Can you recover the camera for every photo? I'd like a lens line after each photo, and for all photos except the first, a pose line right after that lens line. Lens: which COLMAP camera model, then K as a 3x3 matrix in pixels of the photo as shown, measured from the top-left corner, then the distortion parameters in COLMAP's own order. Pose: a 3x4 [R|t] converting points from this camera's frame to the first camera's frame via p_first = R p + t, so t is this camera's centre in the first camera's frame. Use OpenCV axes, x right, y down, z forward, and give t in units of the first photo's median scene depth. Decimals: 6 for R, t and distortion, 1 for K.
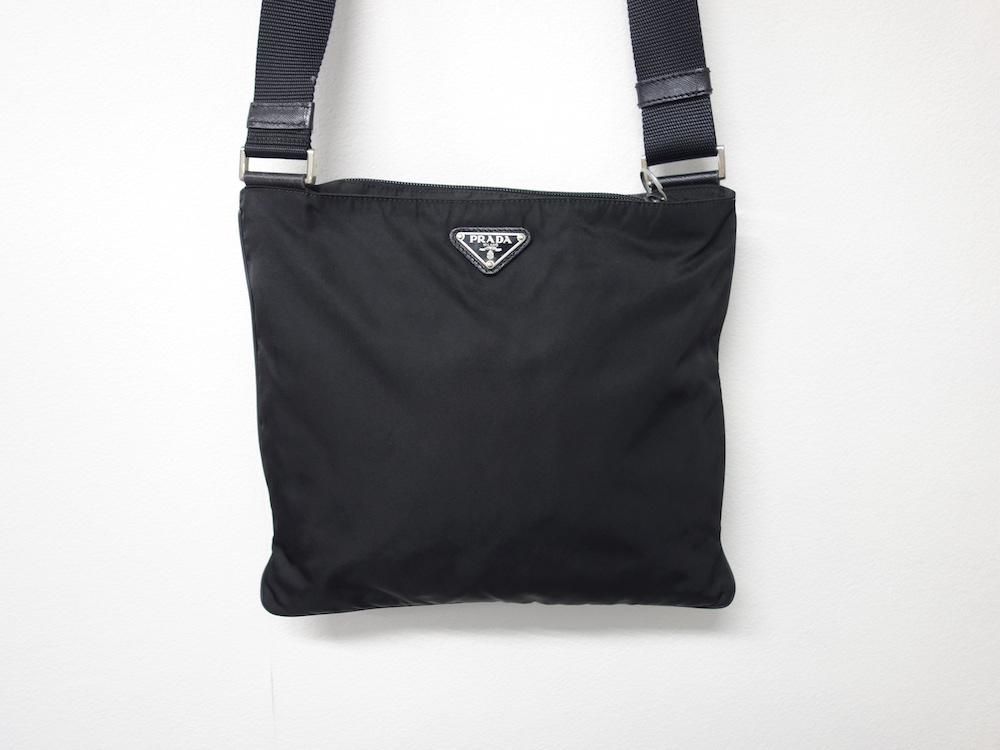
lens RADIAL K [[857.1, 0, 500.0], [0, 857.1, 375.0], [0, 0, 1]] dist [-0.007060, -0.005137]
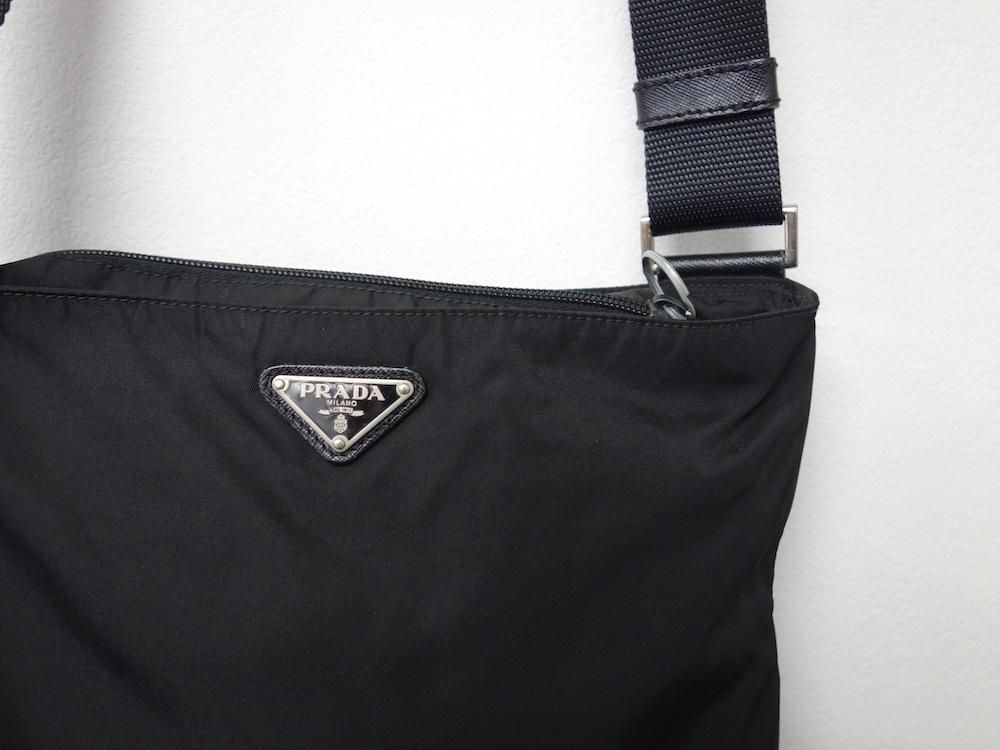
lens RADIAL K [[857.1, 0, 500.0], [0, 857.1, 375.0], [0, 0, 1]] dist [-0.007060, -0.005137]
pose [[0.998429, 0.017695, 0.053172, 0.051856], [-0.018092, 0.999812, 0.006996, -0.168299], [-0.053038, -0.007947, 0.998561, 0.491823]]
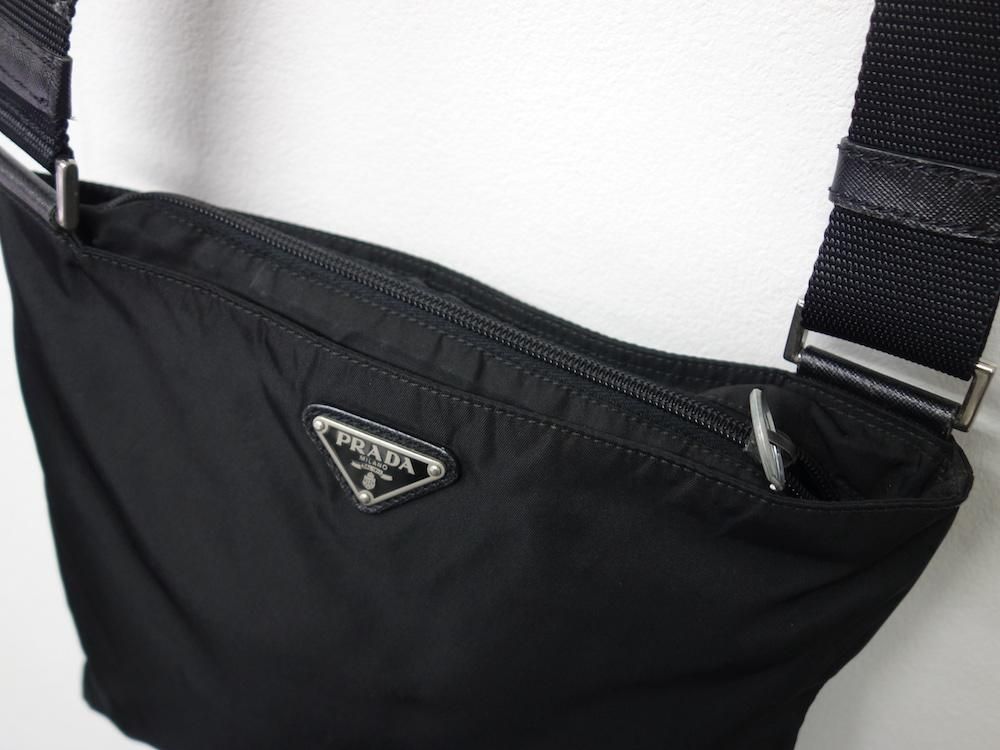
lens RADIAL K [[857.1, 0, 500.0], [0, 857.1, 375.0], [0, 0, 1]] dist [-0.007060, -0.005137]
pose [[0.933672, 0.306419, -0.185375, 0.124498], [-0.207552, 0.884806, 0.417183, -0.396934], [0.291854, -0.351037, 0.889716, 0.598134]]
